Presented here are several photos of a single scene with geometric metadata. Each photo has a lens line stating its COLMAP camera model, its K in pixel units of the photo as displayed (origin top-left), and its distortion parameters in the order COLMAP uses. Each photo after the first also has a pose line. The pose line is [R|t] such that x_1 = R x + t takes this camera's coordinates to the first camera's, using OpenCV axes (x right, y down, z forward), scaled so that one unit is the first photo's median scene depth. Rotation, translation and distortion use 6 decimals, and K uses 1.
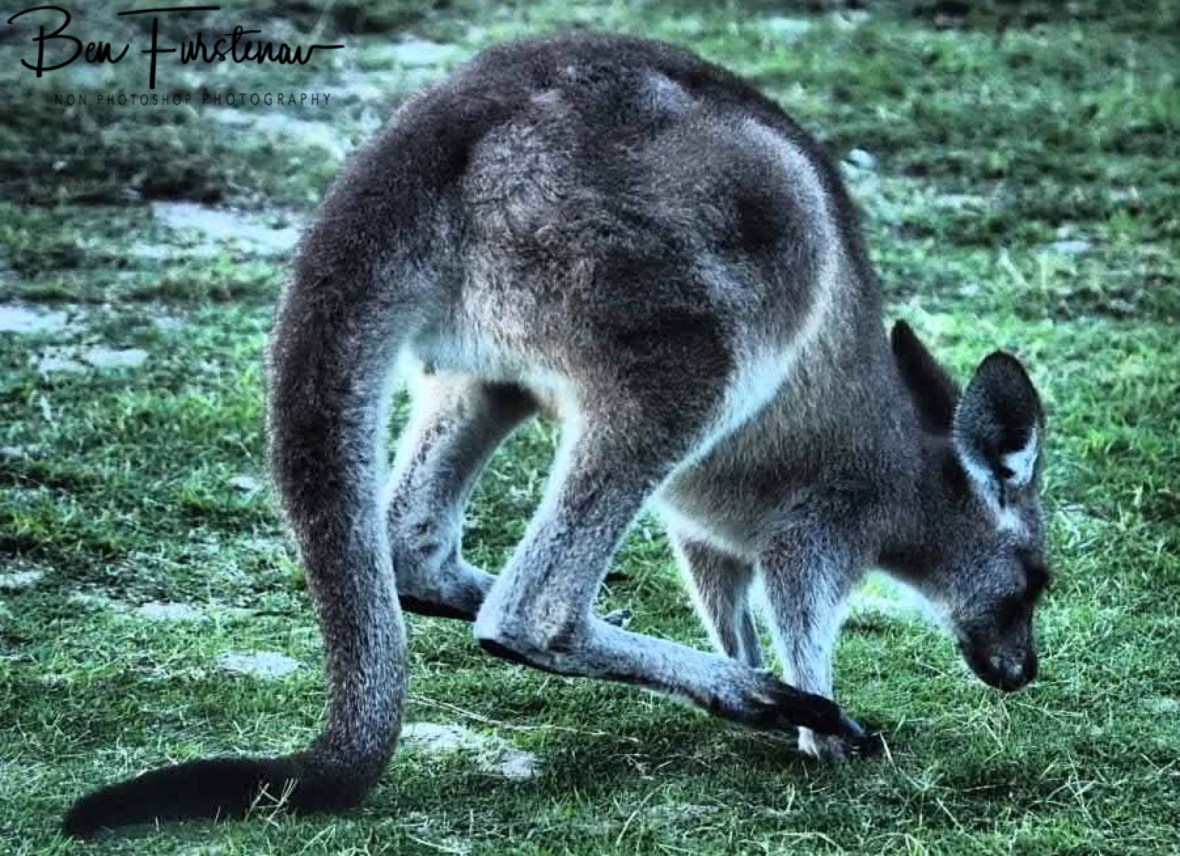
lens RADIAL K [[497.6, 0, 589.8], [0, 497.6, 428.6], [0, 0, 1]] dist [-0.002461, -0.000253]
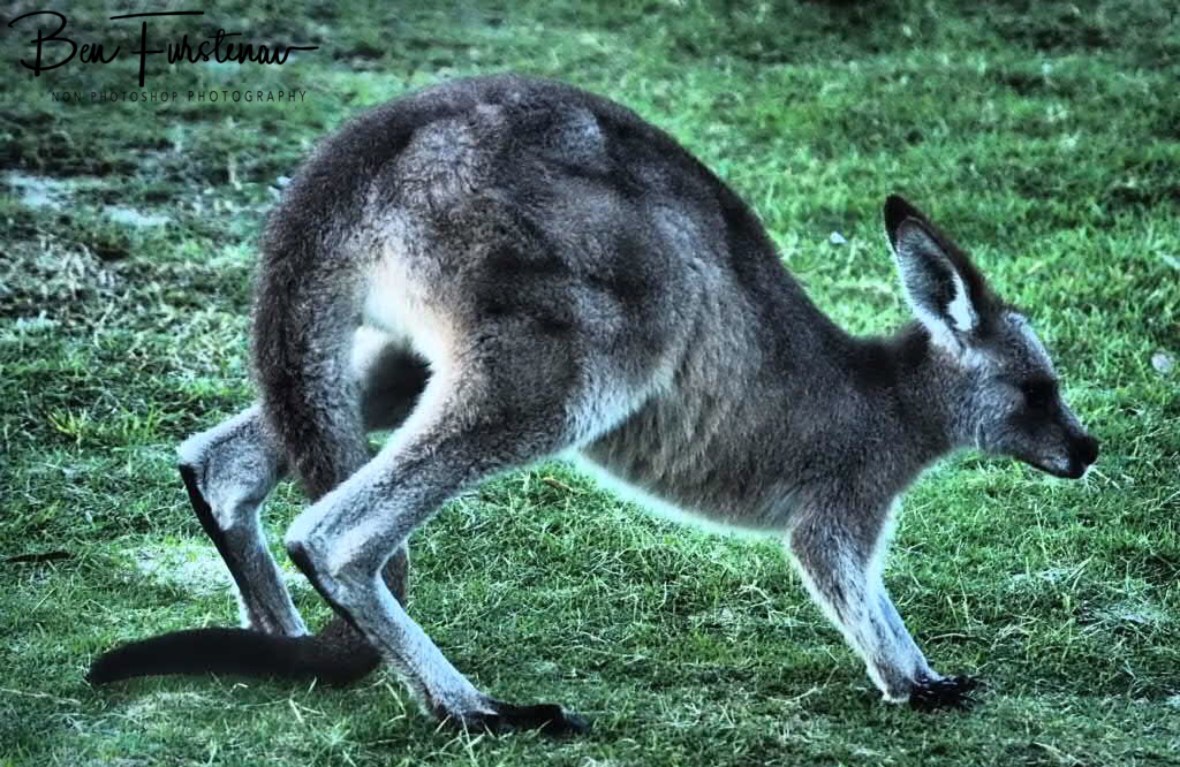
lens RADIAL K [[468.0, 0, 590.2], [0, 468.0, 383.1], [0, 0, 1]] dist [-0.002537, -0.000097]
pose [[0.999785, 0.003373, 0.020447, 1.231388], [-0.003289, 0.999986, -0.004128, -0.089615], [-0.020461, 0.004060, 0.999782, -0.076534]]
